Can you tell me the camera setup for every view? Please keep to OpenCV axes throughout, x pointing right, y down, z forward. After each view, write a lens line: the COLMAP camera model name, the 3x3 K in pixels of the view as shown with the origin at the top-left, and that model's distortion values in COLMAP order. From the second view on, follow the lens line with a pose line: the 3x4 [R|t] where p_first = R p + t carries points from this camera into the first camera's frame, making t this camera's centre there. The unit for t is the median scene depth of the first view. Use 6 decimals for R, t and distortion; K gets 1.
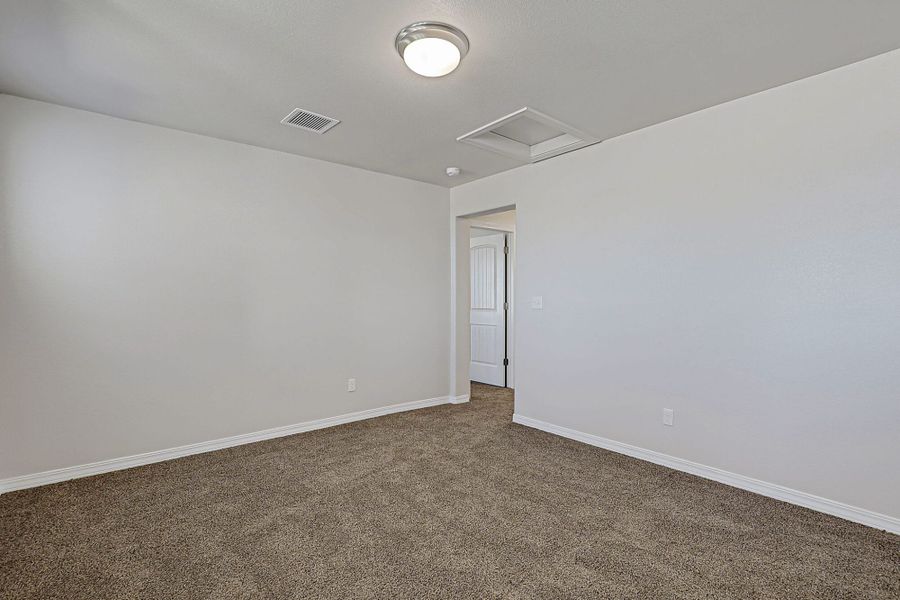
lens RADIAL K [[422.1, 0, 456.1], [0, 422.1, 302.4], [0, 0, 1]] dist [-0.017461, 0.000087]
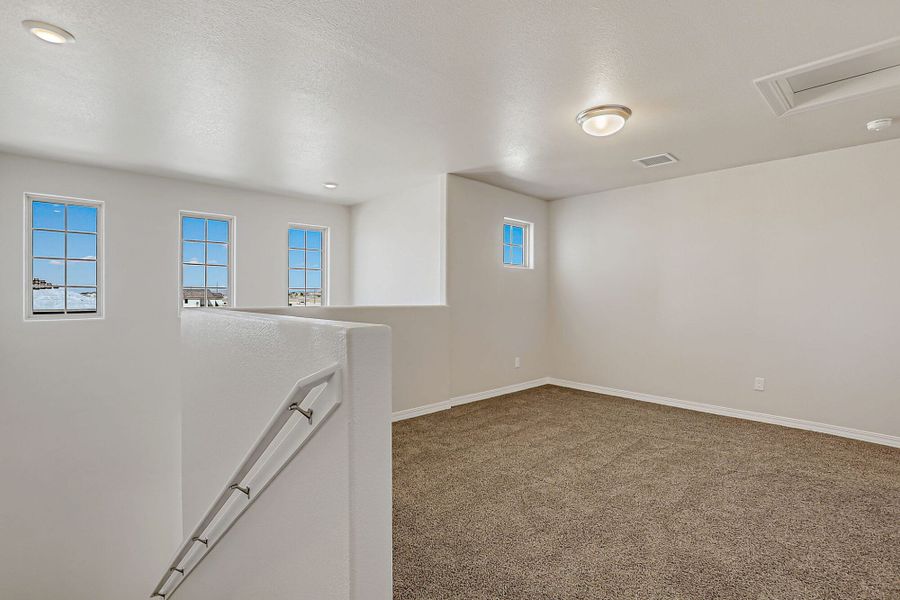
lens RADIAL K [[444.4, 0, 448.9], [0, 444.4, 302.6], [0, 0, 1]] dist [-0.002529, 0.000628]
pose [[0.030710, 0.004593, -0.999518, 1.140978], [-0.019188, 0.999808, 0.004005, 0.027468], [0.999344, 0.019056, 0.030792, 0.380295]]
